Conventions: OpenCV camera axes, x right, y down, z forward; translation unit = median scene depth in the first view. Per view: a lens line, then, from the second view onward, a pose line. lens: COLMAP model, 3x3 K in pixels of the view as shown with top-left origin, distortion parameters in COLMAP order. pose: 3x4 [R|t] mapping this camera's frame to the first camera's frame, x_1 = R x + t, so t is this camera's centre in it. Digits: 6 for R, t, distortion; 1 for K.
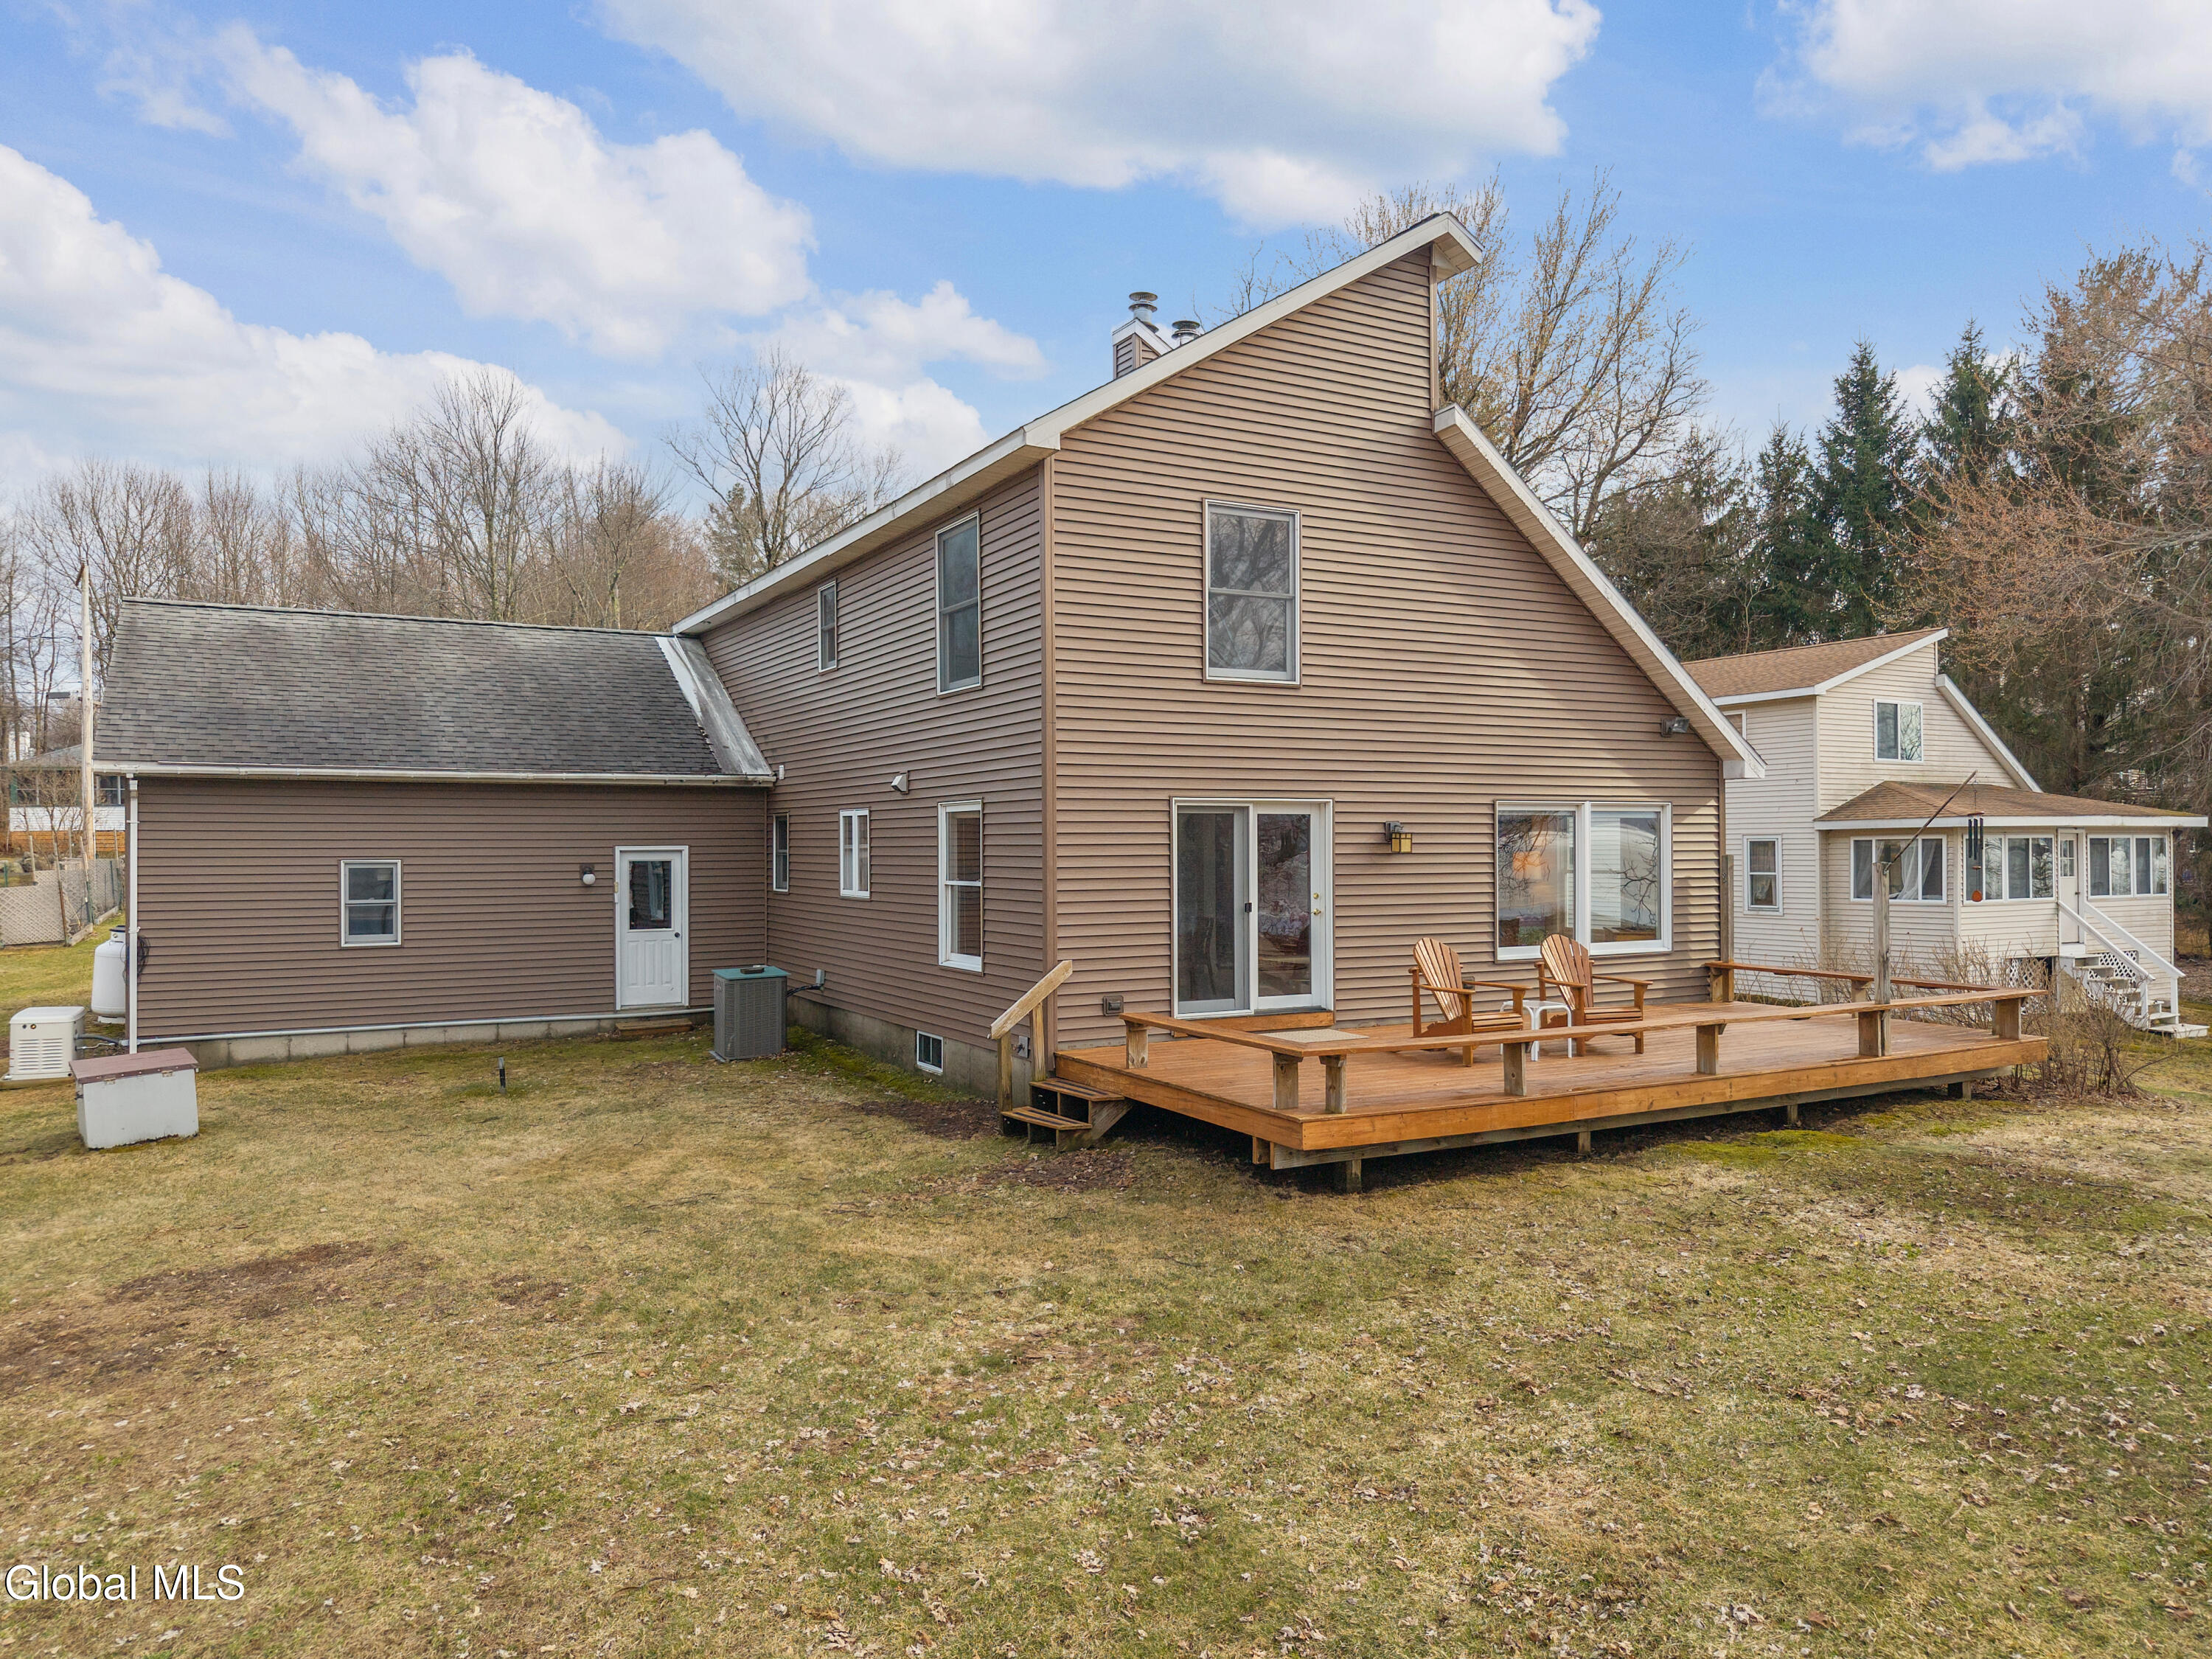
lens RADIAL K [[1485.7, 0, 1076.7], [0, 1485.7, 821.0], [0, 0, 1]] dist [0.070853, -0.082556]
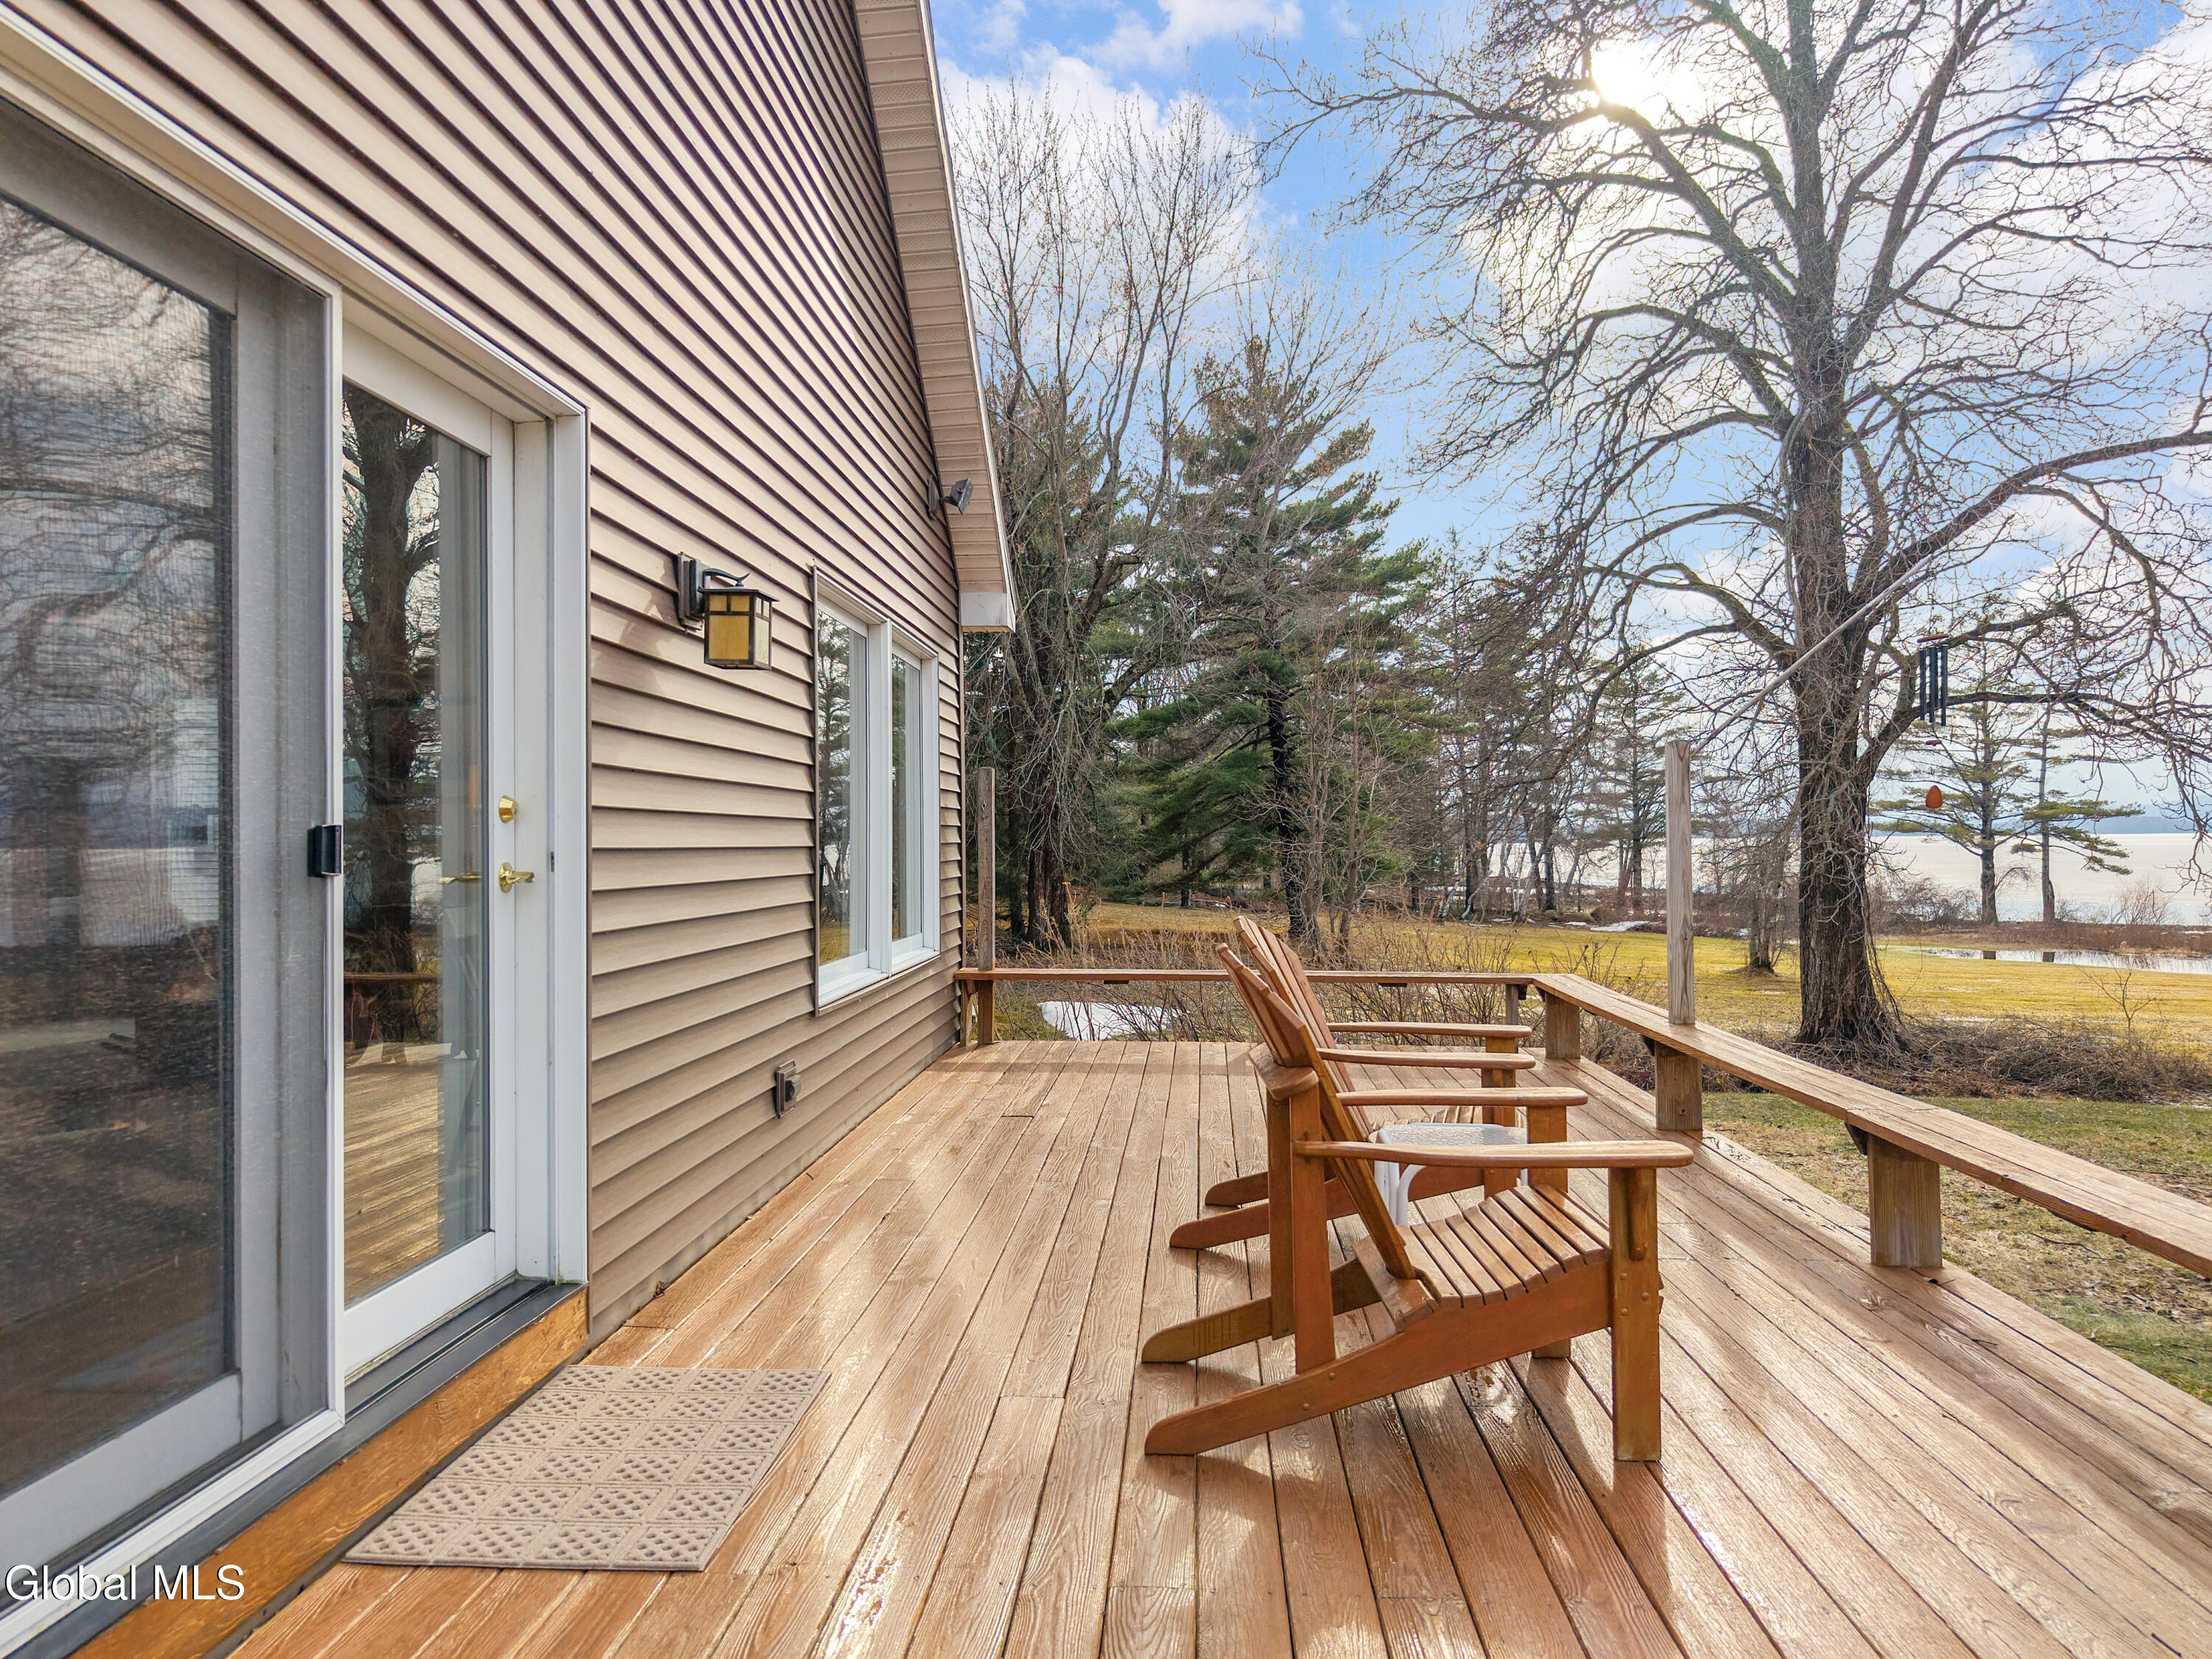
lens RADIAL K [[1526.5, 0, 1106.0], [0, 1526.5, 829.5], [0, 0, 1]] dist [-0.001389, -0.000355]
pose [[0.523127, 0.004286, 0.852244, 0.004935], [-0.004355, 0.999988, -0.002356, 0.042455], [-0.852243, -0.002479, 0.523139, 0.619089]]
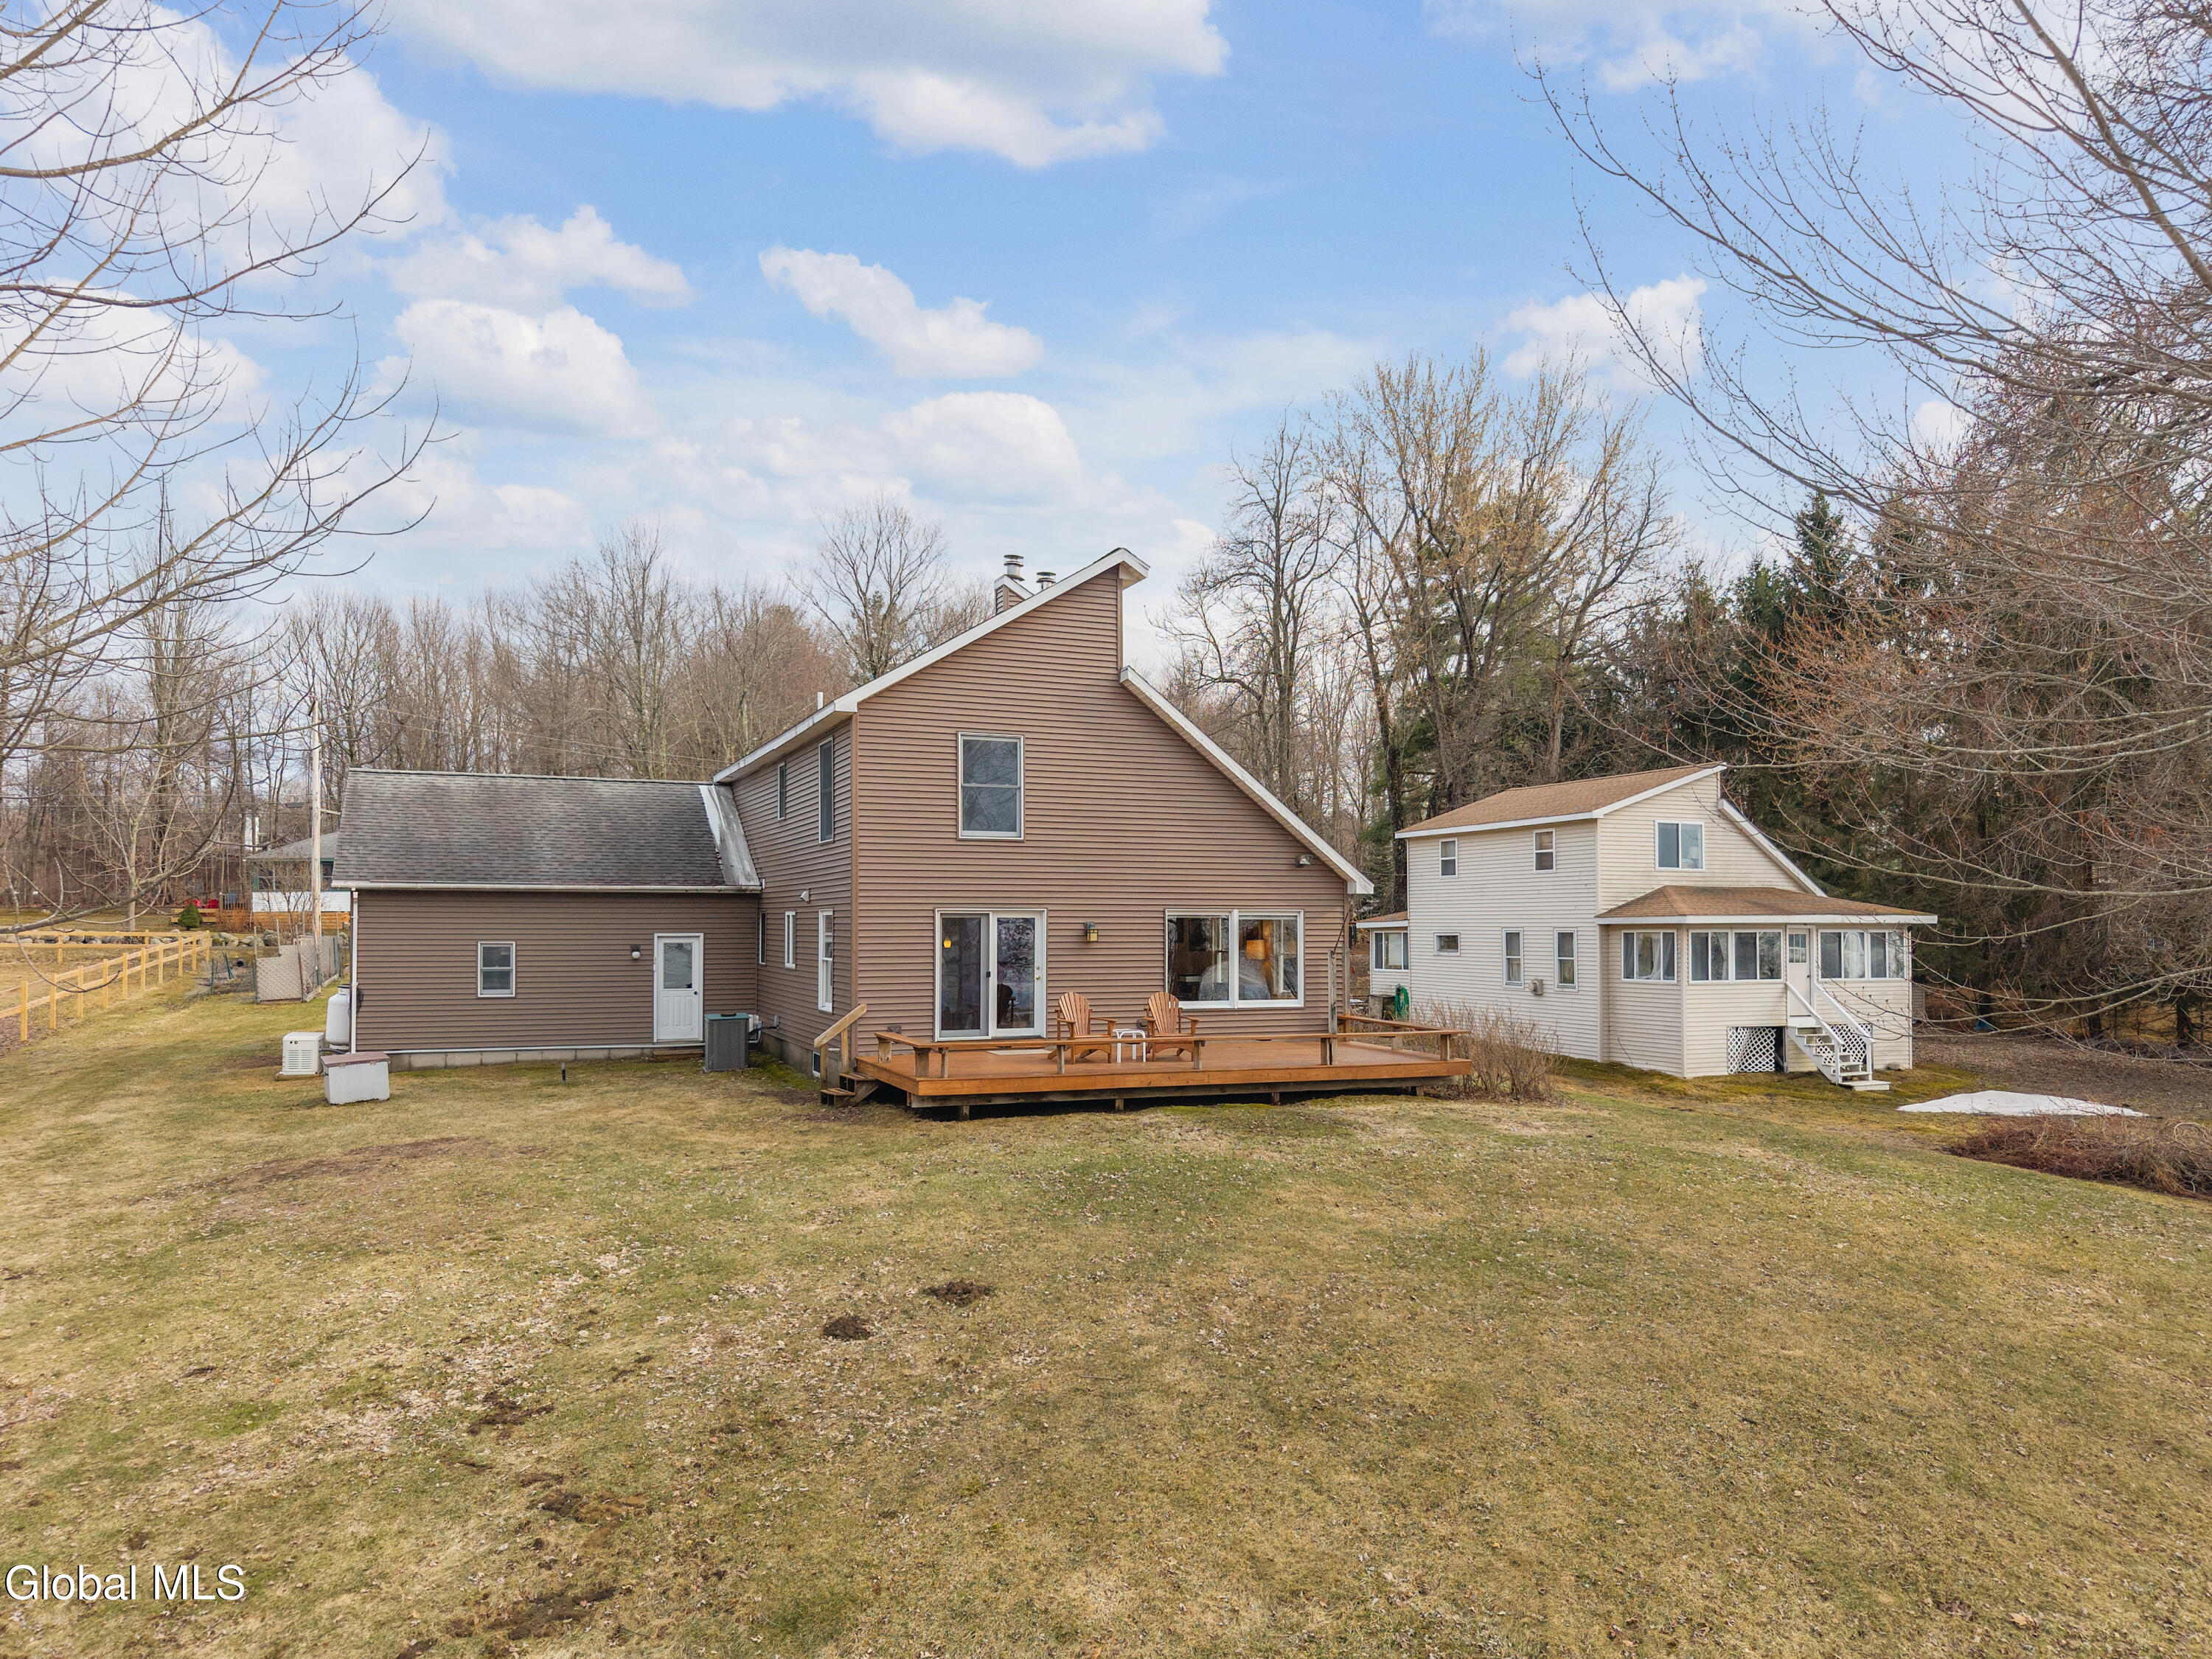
lens RADIAL K [[1571.2, 0, 1108.8], [0, 1571.2, 877.5], [0, 0, 1]] dist [0.095557, -0.195057]
pose [[0.993833, 0.002704, -0.110858, 0.335487], [-0.004112, 0.999914, -0.012474, -0.022194], [0.110815, 0.012852, 0.993758, -0.553297]]
